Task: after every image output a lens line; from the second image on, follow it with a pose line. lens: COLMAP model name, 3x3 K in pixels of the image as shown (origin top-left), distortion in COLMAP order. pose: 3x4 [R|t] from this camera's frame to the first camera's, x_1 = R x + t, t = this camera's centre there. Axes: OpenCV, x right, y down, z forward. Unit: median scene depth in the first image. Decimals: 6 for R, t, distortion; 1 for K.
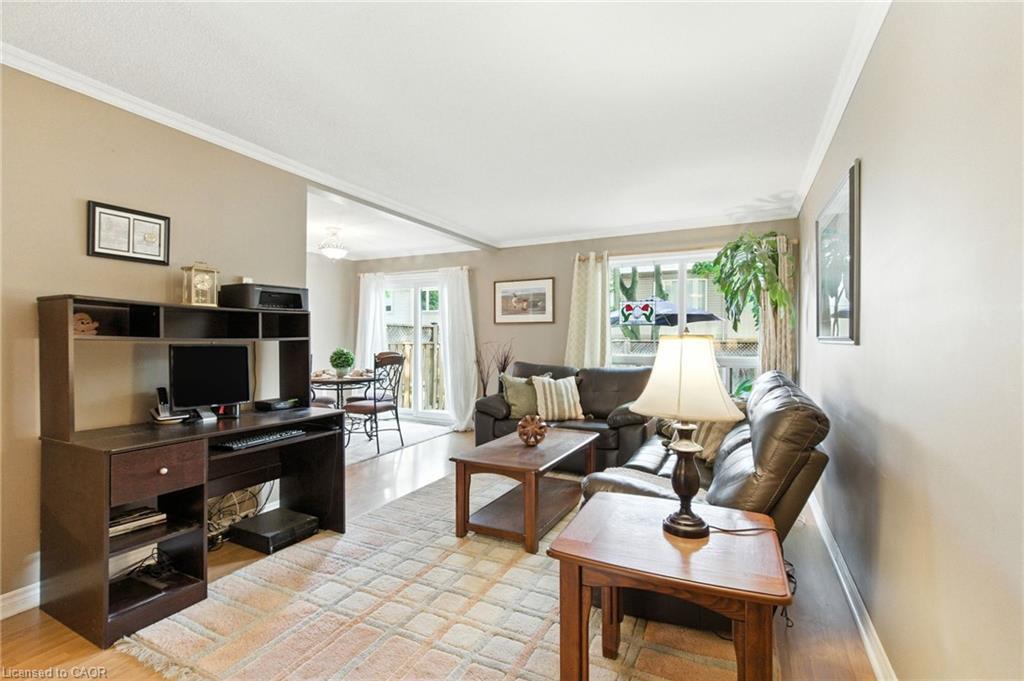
lens RADIAL K [[439.4, 0, 512.0], [0, 439.4, 340.5], [0, 0, 1]] dist [0.000081, -0.000047]
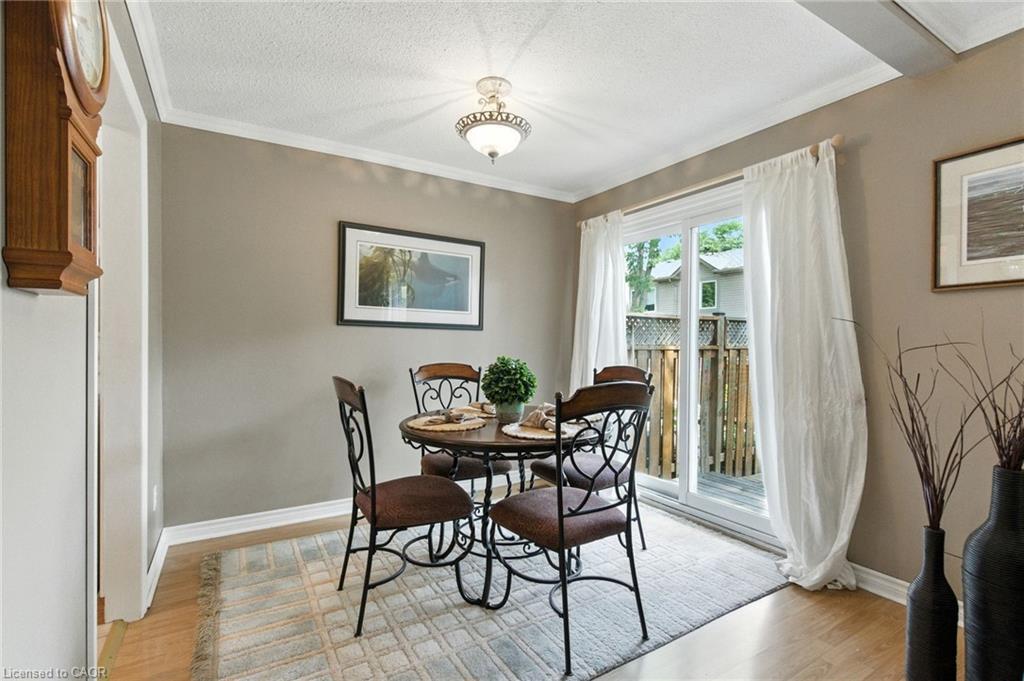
lens RADIAL K [[471.5, 0, 512.0], [0, 471.5, 340.5], [0, 0, 1]] dist [-0.002424, -0.000369]
pose [[0.843002, 0.001911, -0.537907, -0.086584], [-0.006855, 0.999951, -0.007191, 0.002524], [0.537866, 0.009750, 0.842974, 0.399697]]
